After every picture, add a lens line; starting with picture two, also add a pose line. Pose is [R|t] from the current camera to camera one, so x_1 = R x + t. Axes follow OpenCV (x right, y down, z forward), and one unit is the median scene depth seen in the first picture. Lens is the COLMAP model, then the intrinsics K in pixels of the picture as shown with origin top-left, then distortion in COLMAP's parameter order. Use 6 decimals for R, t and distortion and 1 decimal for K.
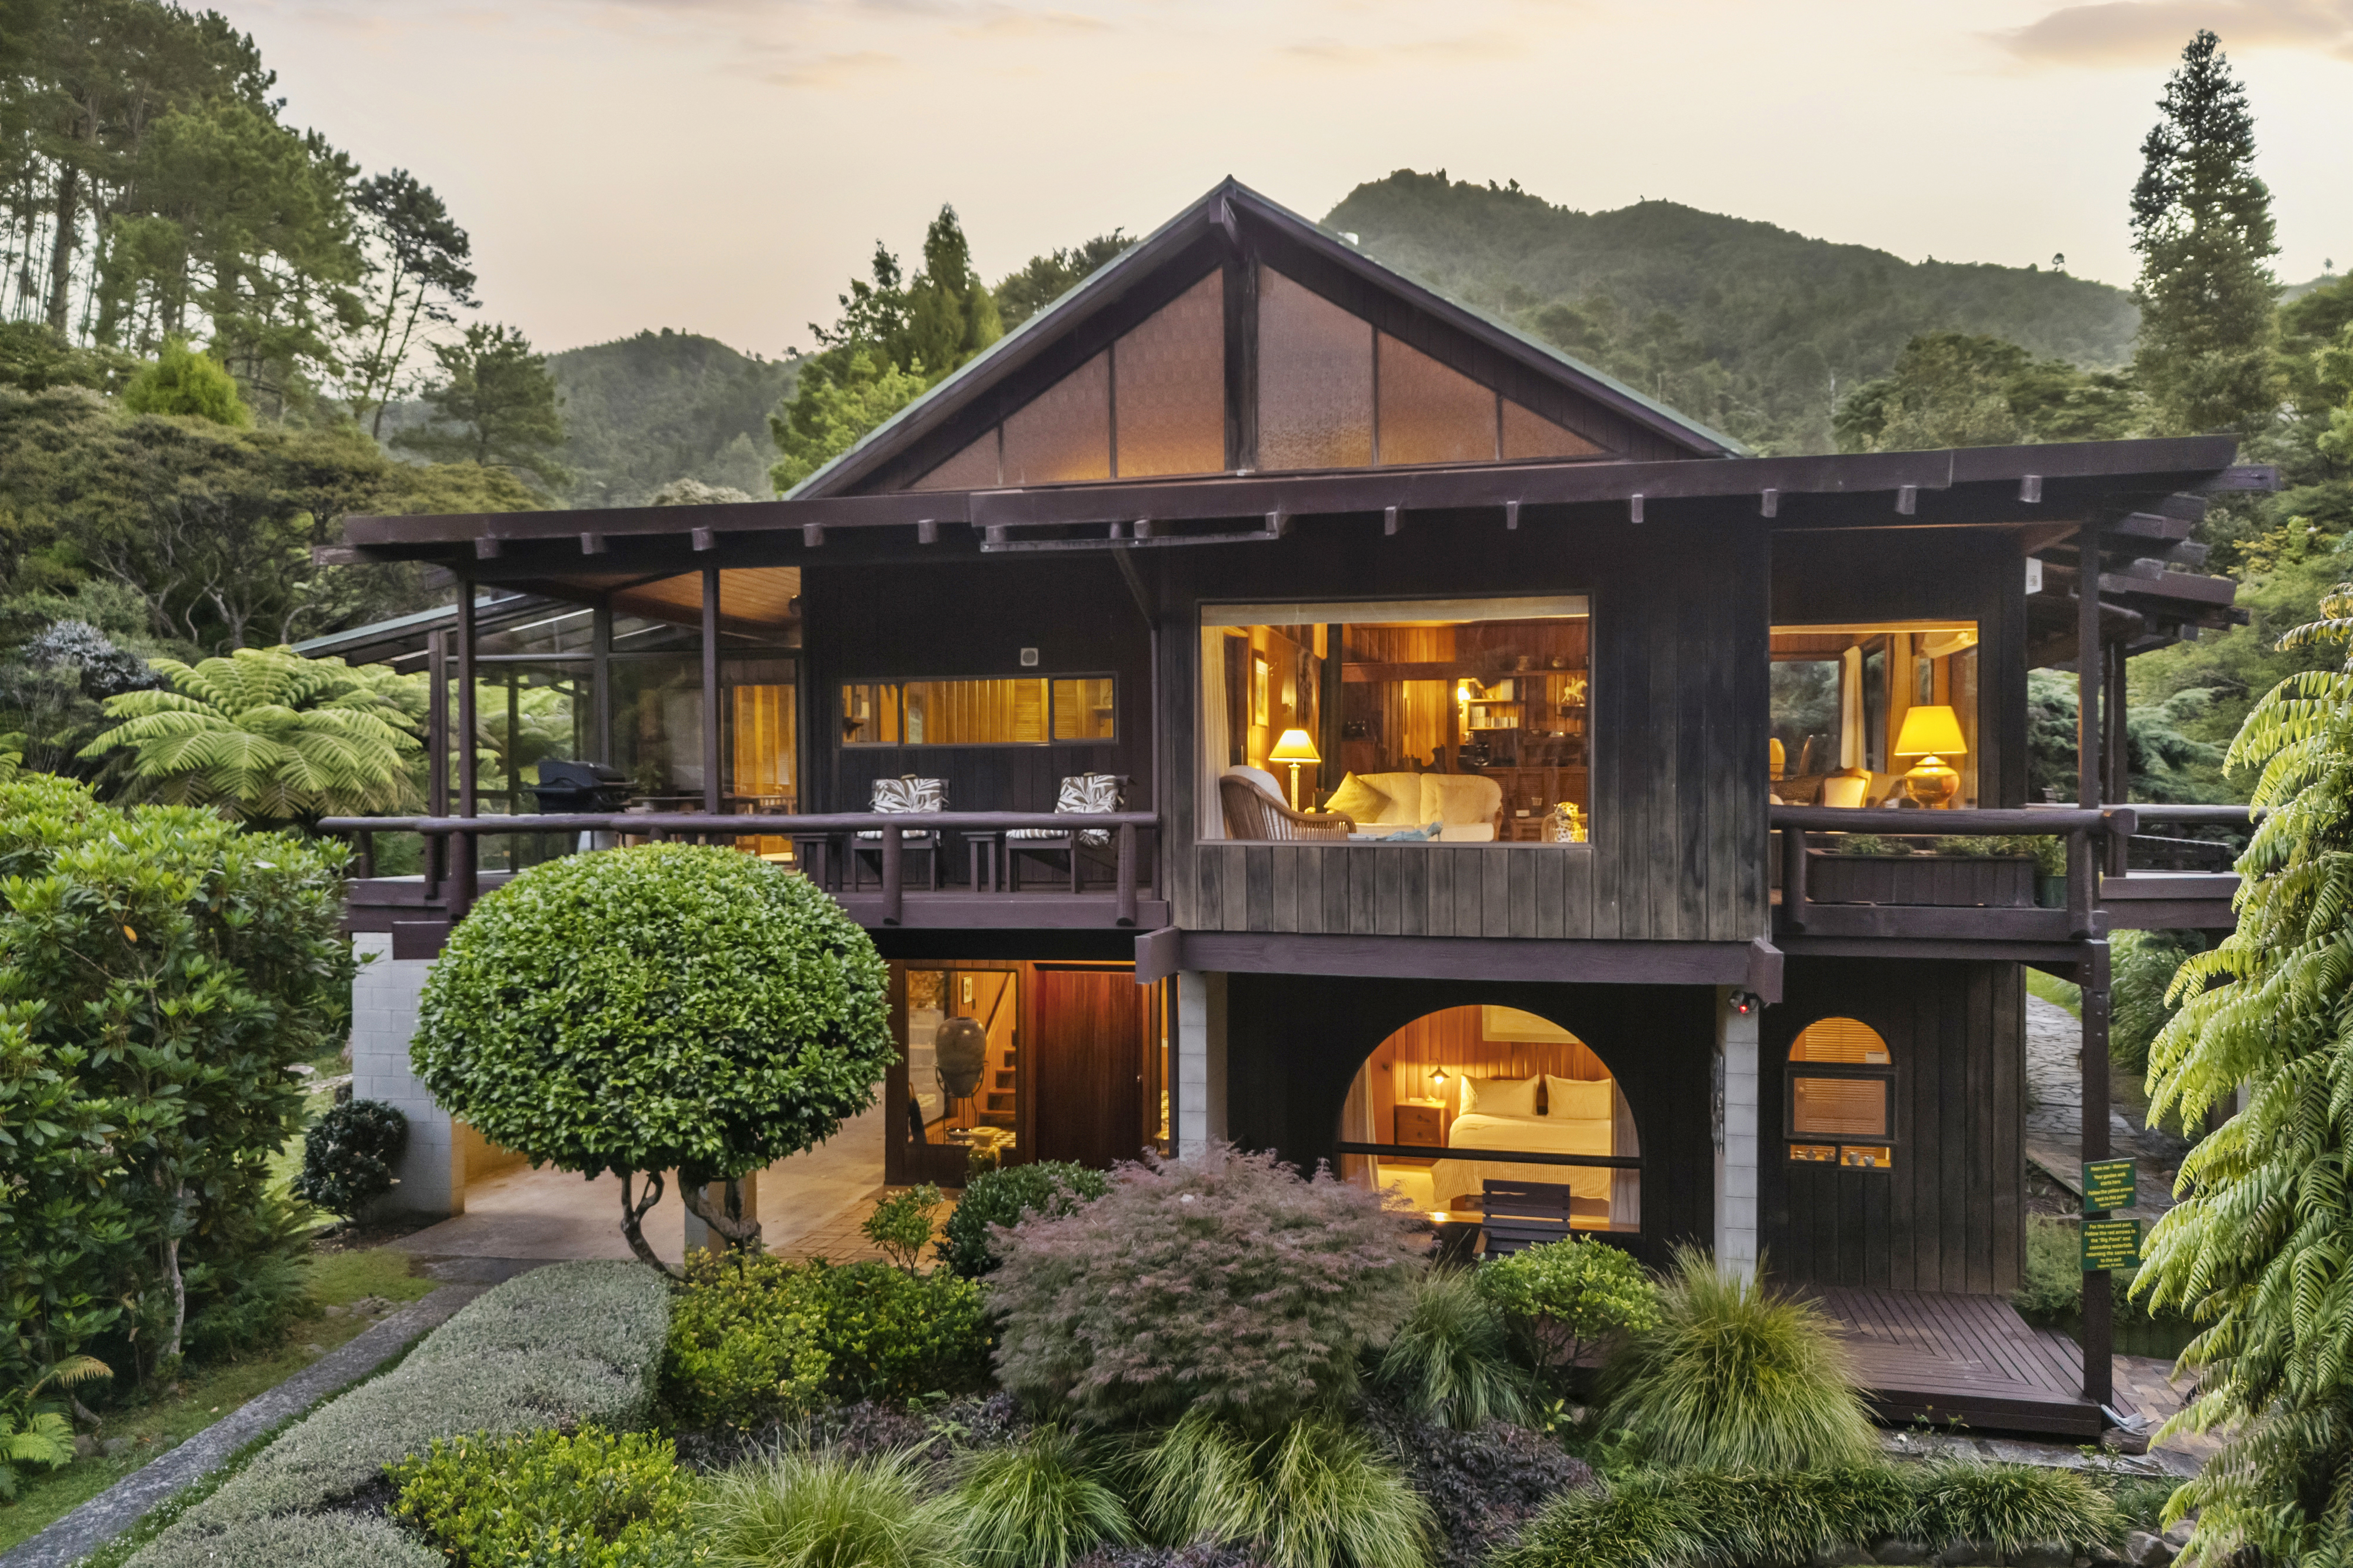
lens RADIAL K [[1730.5, 0, 1176.5], [0, 1730.5, 784.0], [0, 0, 1]] dist [0.039830, 0.002592]
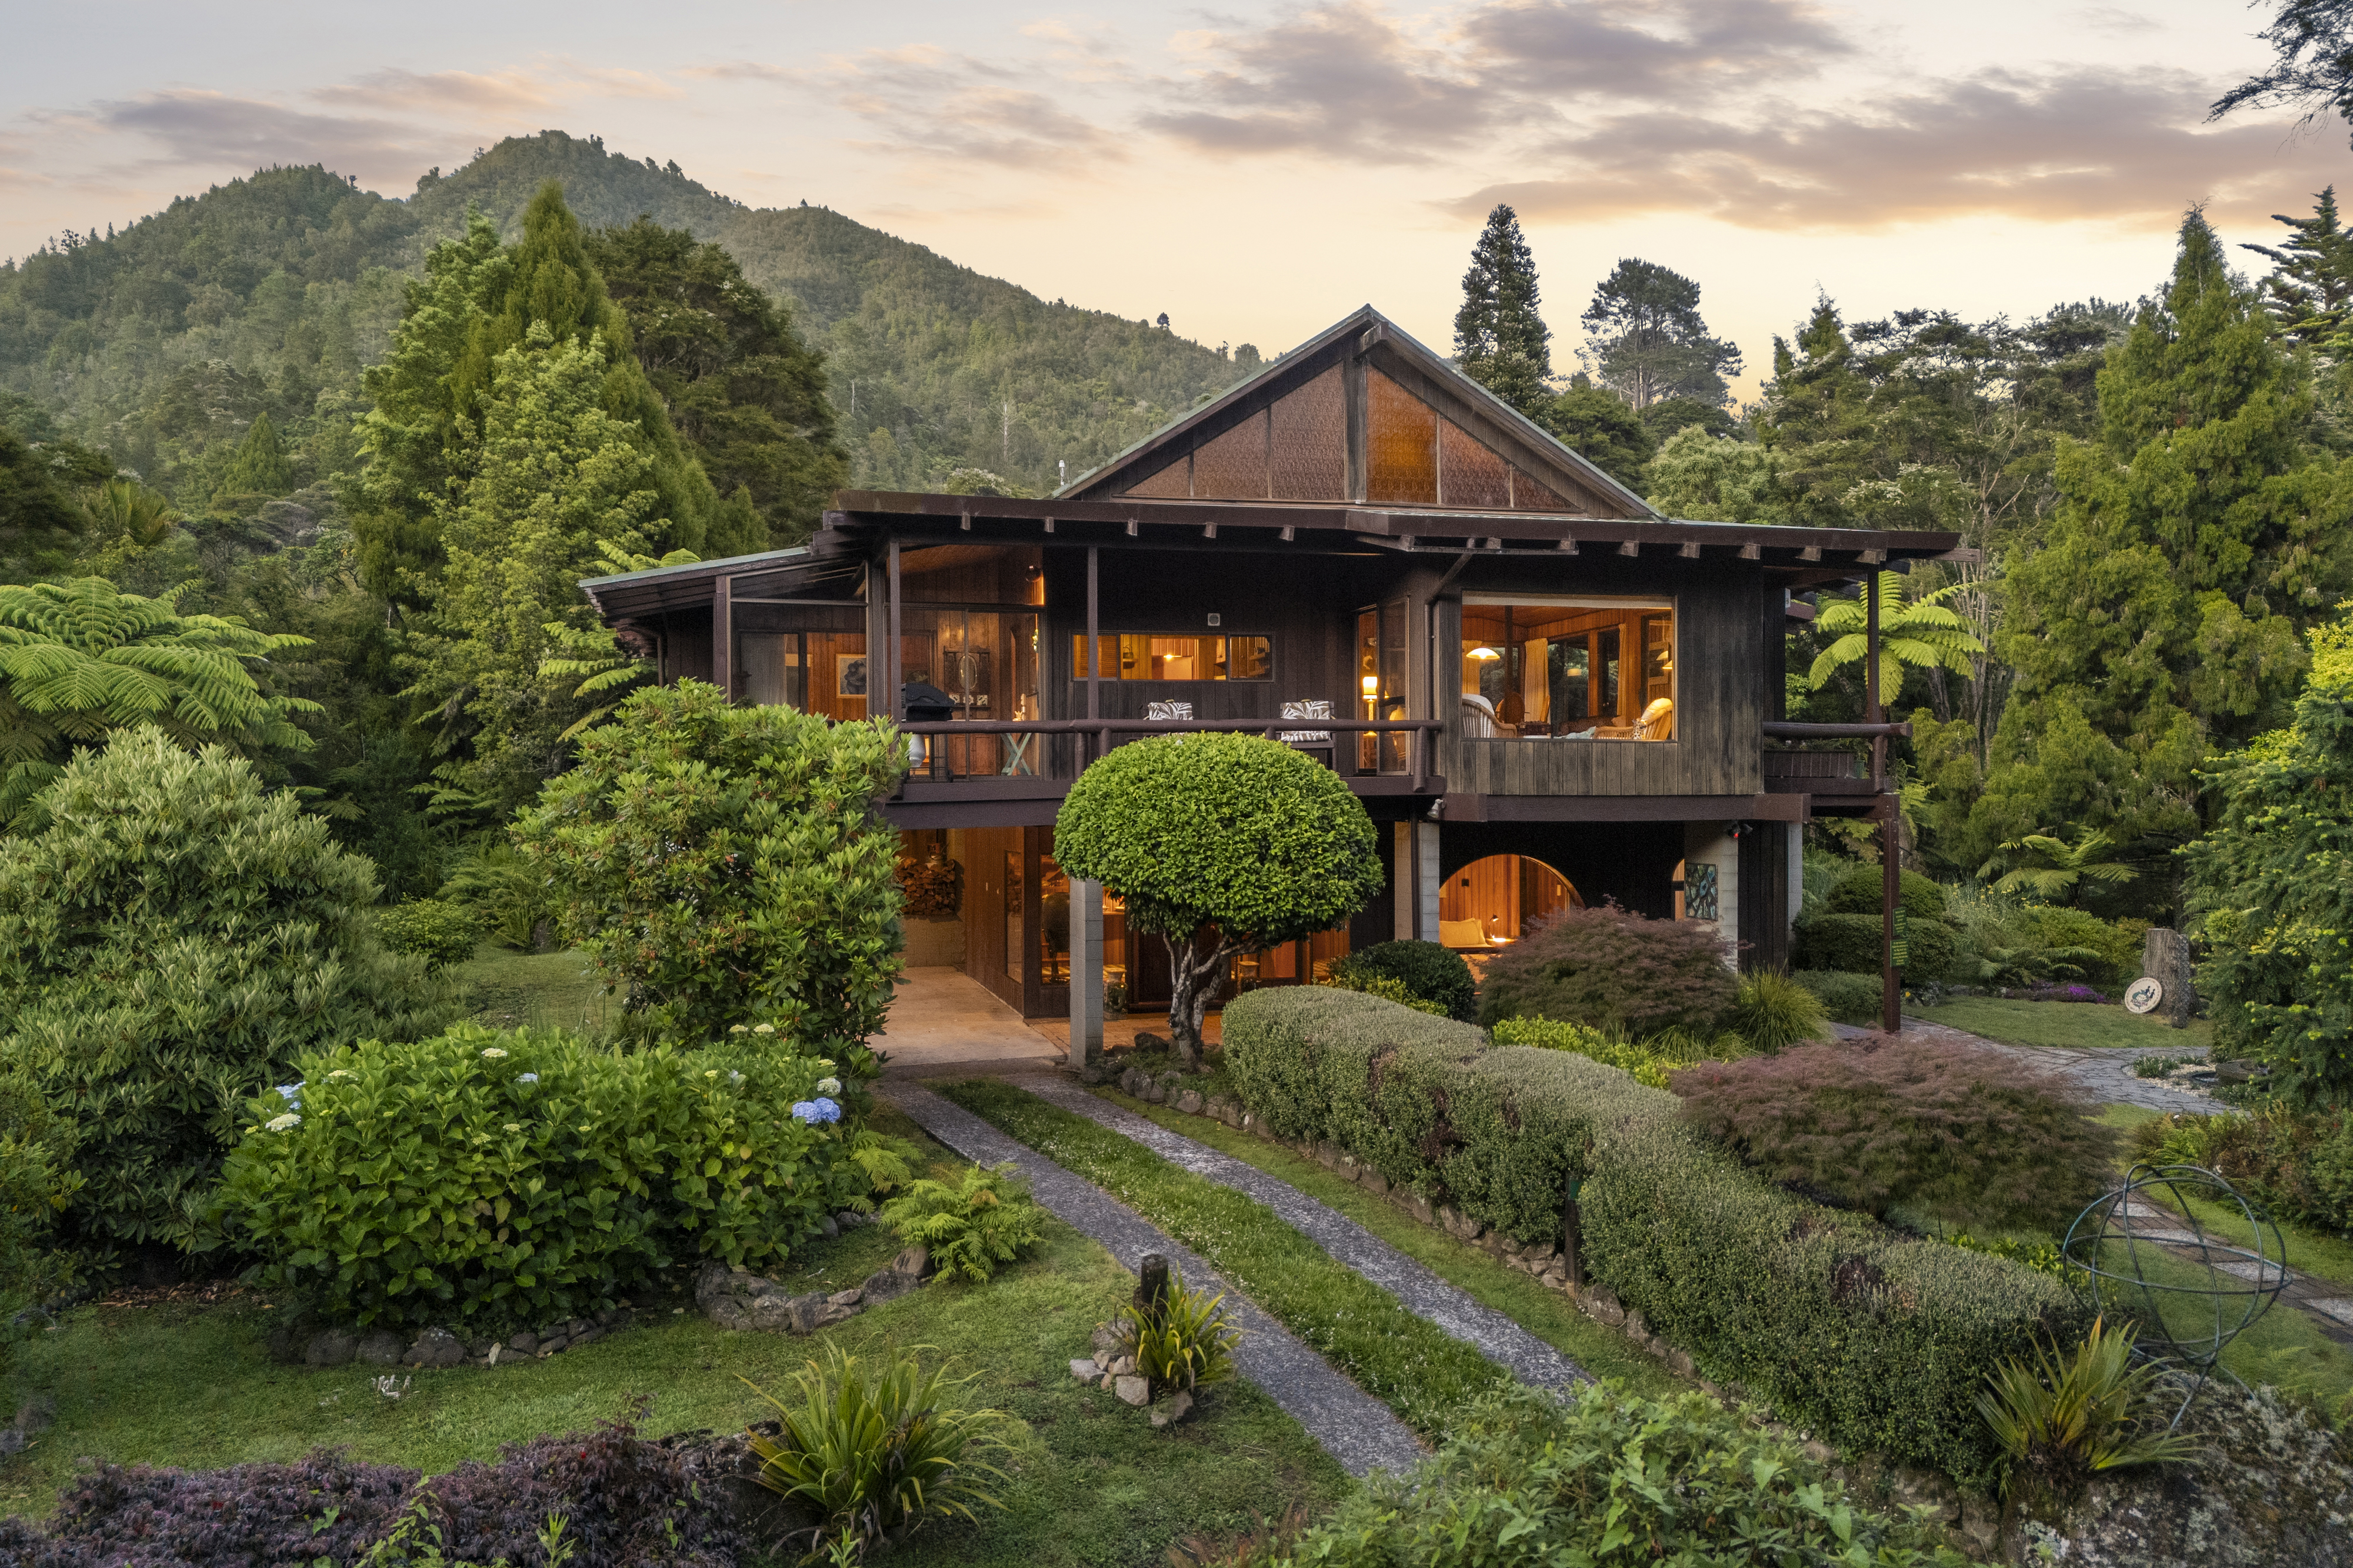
lens RADIAL K [[1730.5, 0, 1176.5], [0, 1730.5, 784.0], [0, 0, 1]] dist [0.039830, 0.002592]
pose [[0.887631, 0.000982, 0.460554, -0.265925], [-0.002104, 0.999996, 0.001924, 0.020092], [-0.460550, -0.002677, 0.887630, -0.083038]]
